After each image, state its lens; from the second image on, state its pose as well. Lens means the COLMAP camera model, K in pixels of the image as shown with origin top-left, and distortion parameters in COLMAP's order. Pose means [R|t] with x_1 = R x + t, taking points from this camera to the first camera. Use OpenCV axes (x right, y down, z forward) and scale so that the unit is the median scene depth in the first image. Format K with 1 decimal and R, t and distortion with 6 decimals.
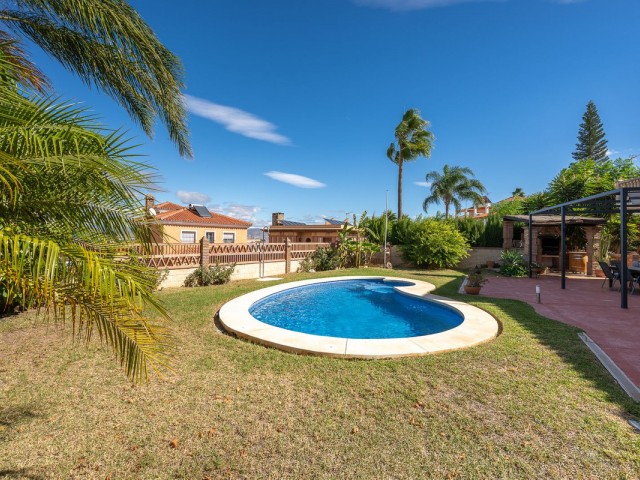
lens RADIAL K [[275.0, 0, 325.8], [0, 275.0, 239.7], [0, 0, 1]] dist [-0.002690, -0.000289]
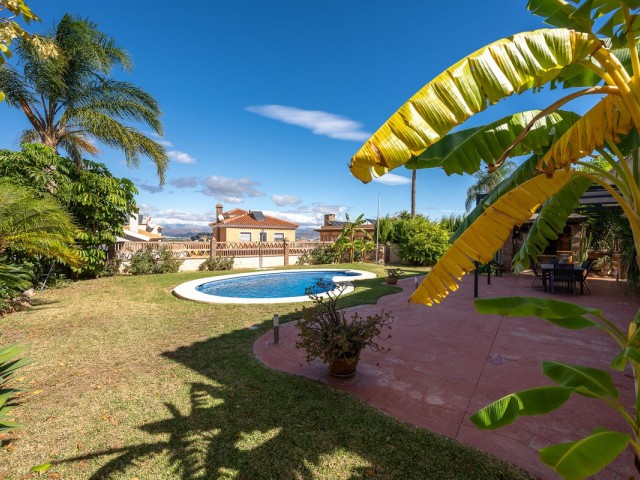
lens RADIAL K [[275.0, 0, 325.8], [0, 275.0, 239.7], [0, 0, 1]] dist [-0.002690, -0.000289]
pose [[0.959257, -0.001454, -0.282531, 0.348560], [0.002874, 0.999985, 0.004613, -0.002950], [0.282520, -0.005237, 0.959247, -0.152743]]
